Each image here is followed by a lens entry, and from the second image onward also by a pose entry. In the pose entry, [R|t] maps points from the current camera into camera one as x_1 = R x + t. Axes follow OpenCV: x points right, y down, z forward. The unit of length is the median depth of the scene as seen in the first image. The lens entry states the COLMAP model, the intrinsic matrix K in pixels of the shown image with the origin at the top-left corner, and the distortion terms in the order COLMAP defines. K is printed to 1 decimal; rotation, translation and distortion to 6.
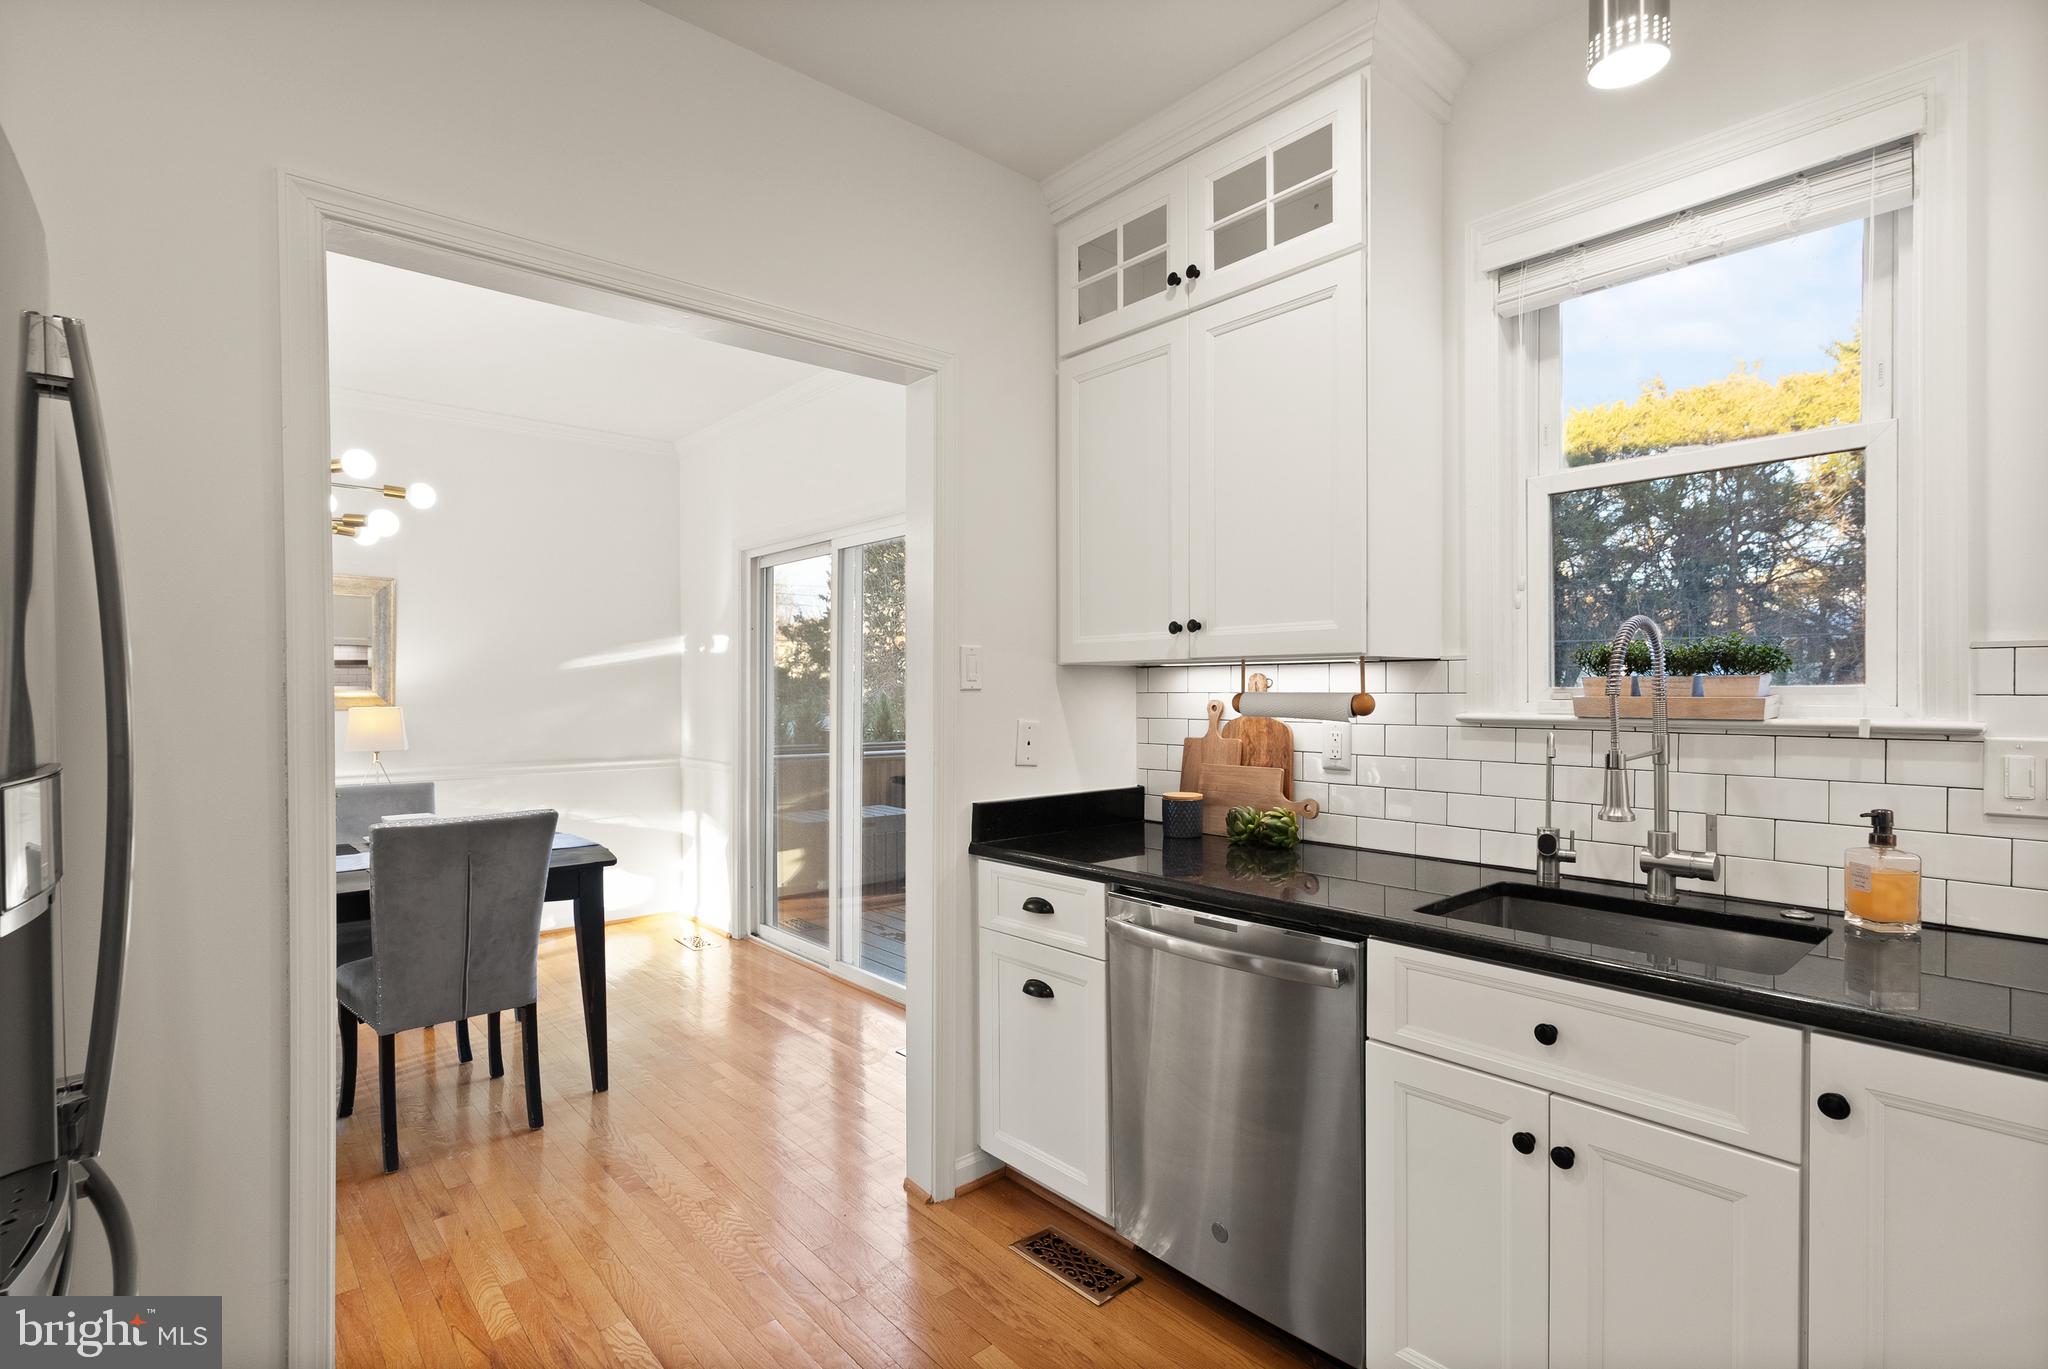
lens RADIAL K [[945.9, 0, 1012.4], [0, 945.9, 691.4], [0, 0, 1]] dist [-0.000179, 0.000153]
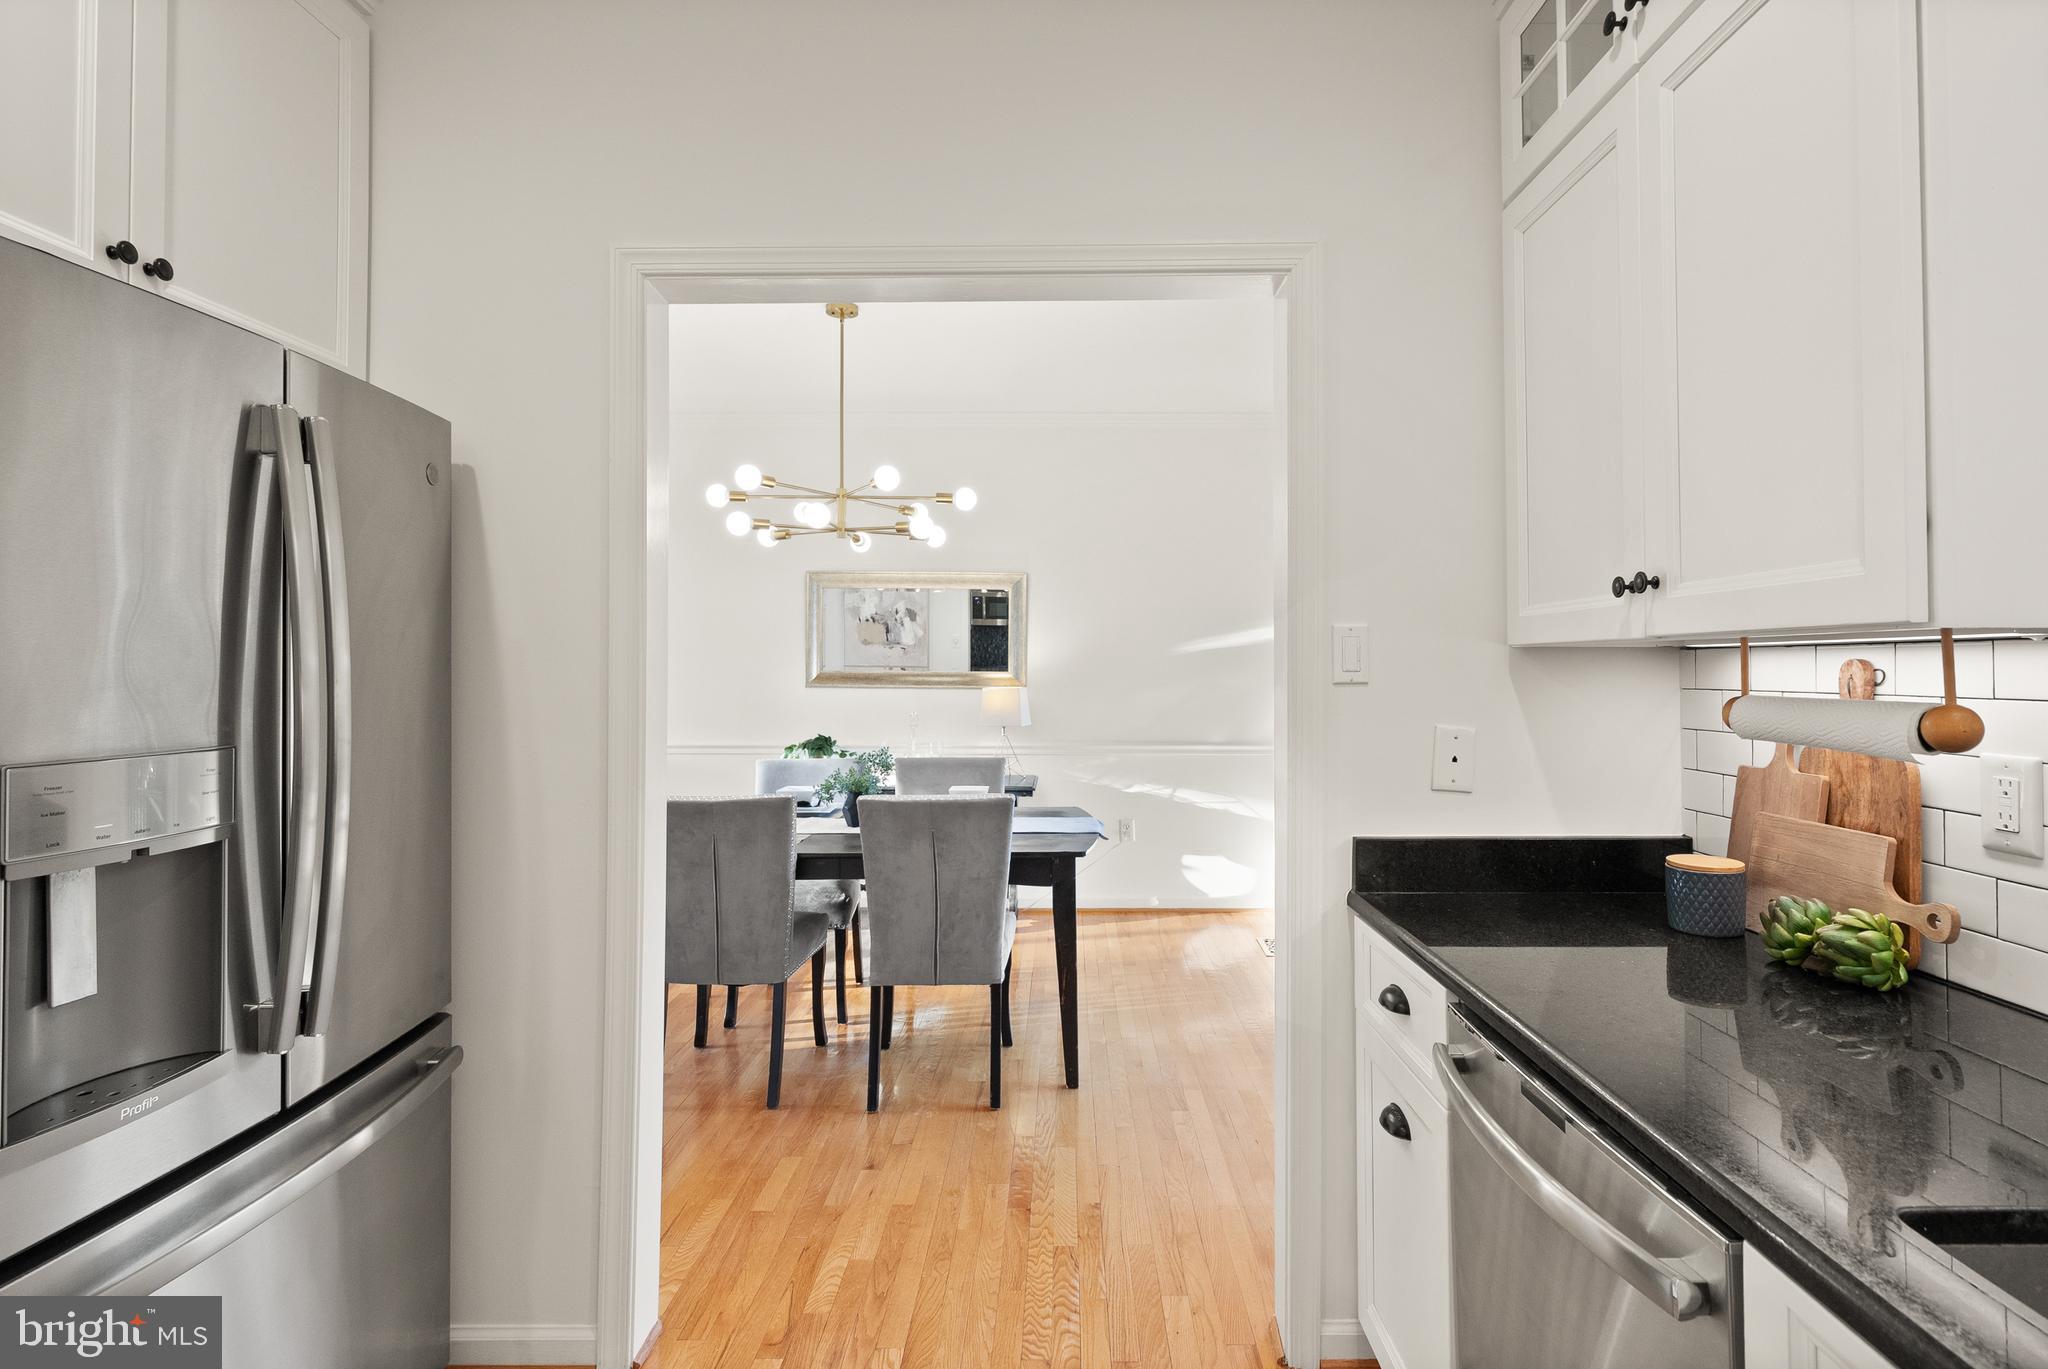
lens RADIAL K [[992.9, 0, 1029.8], [0, 992.9, 645.6], [0, 0, 1]] dist [0.000862, 0.000466]
pose [[0.763233, -0.013325, -0.645987, 0.272856], [-0.002754, 0.999711, -0.023875, -0.012155], [0.646118, 0.020001, 0.762975, 0.248837]]
